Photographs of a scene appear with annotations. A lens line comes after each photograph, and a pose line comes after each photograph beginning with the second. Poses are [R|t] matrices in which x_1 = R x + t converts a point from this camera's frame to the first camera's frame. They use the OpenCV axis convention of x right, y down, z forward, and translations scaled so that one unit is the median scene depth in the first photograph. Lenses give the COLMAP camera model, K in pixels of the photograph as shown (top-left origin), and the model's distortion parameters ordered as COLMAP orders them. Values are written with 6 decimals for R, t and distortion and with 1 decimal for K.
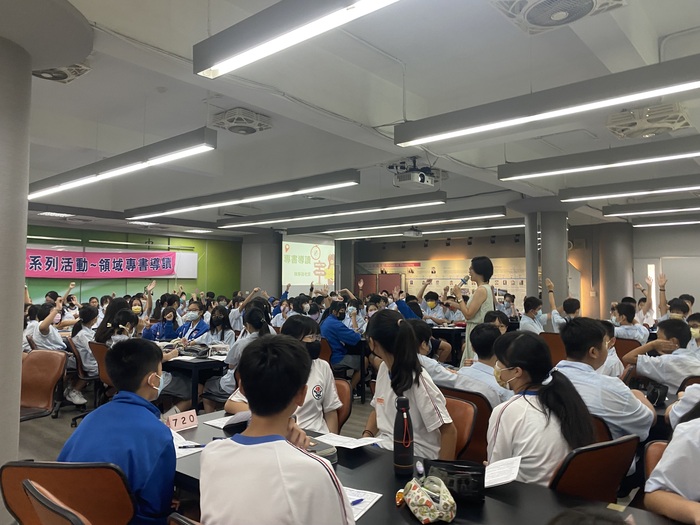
lens RADIAL K [[535.3, 0, 351.6], [0, 535.3, 262.9], [0, 0, 1]] dist [-0.006777, -0.019303]
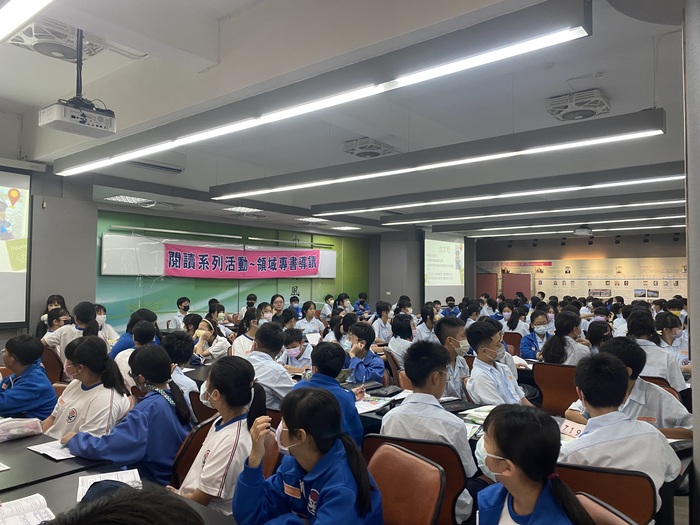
lens RADIAL K [[535.3, 0, 348.9], [0, 535.3, 263.5], [0, 0, 1]] dist [-0.006777, -0.019303]
pose [[0.999894, 0.004020, 0.014010, -0.290017], [-0.004151, 0.999948, 0.009311, -0.005730], [-0.013972, -0.009368, 0.999859, 0.061913]]
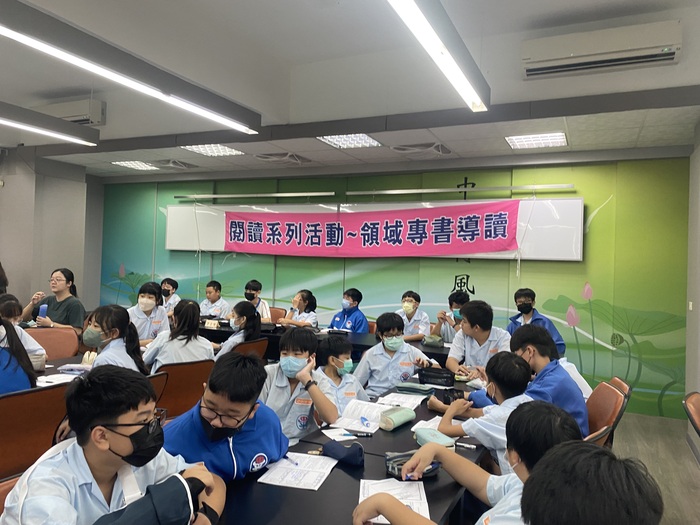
lens RADIAL K [[535.3, 0, 350.5], [0, 535.3, 260.0], [0, 0, 1]] dist [-0.006777, -0.019303]
pose [[0.251066, 0.021715, -0.967726, 0.064911], [0.020575, 0.999403, 0.027764, 0.013911], [0.967751, -0.026881, 0.250469, 0.752090]]
